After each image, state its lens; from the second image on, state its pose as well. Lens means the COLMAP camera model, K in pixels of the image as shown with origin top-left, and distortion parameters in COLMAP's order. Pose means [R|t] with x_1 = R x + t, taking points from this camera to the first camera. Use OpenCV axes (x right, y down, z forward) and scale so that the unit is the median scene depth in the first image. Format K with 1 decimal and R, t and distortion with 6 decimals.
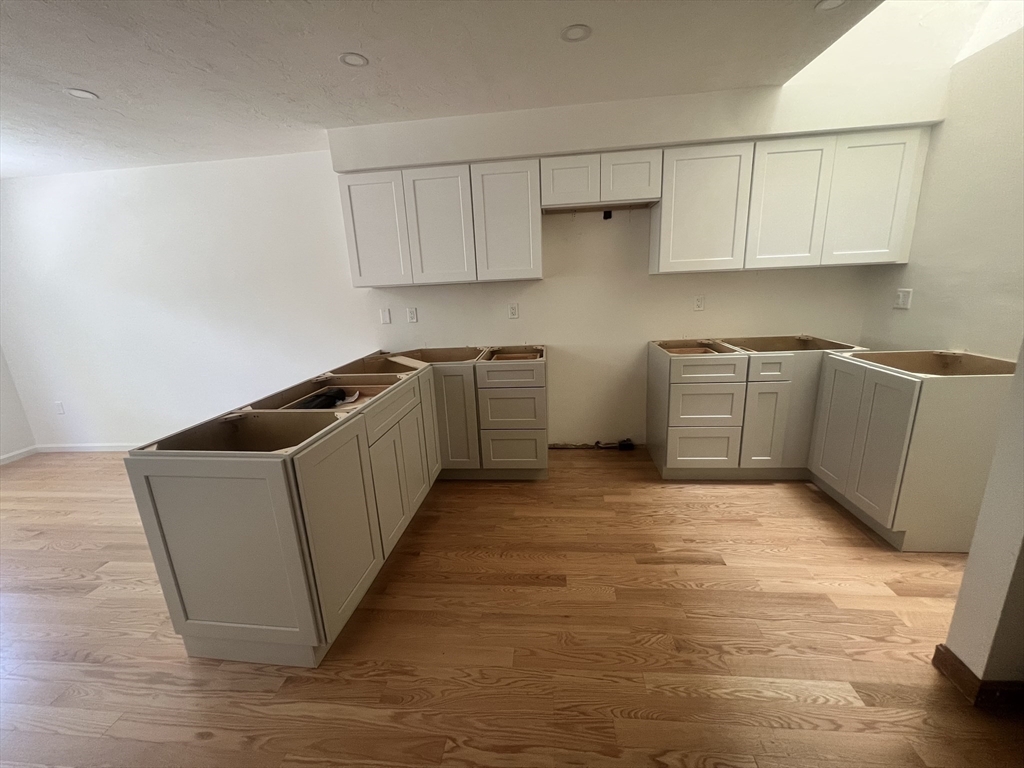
lens RADIAL K [[406.8, 0, 512.0], [0, 406.8, 384.0], [0, 0, 1]] dist [-0.000864, 0.000193]
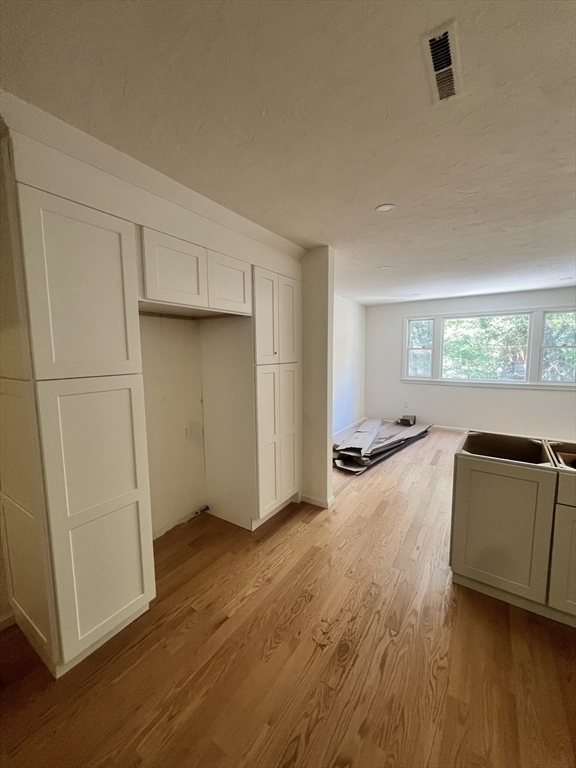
lens RADIAL K [[305.1, 0, 288.0], [0, 305.1, 384.0], [0, 0, 1]] dist [-0.000864, 0.000193]
pose [[-0.461499, 0.148293, -0.874659, 0.658528], [-0.186435, 0.947701, 0.259046, -0.228477], [0.867330, 0.282617, -0.409716, 0.548224]]
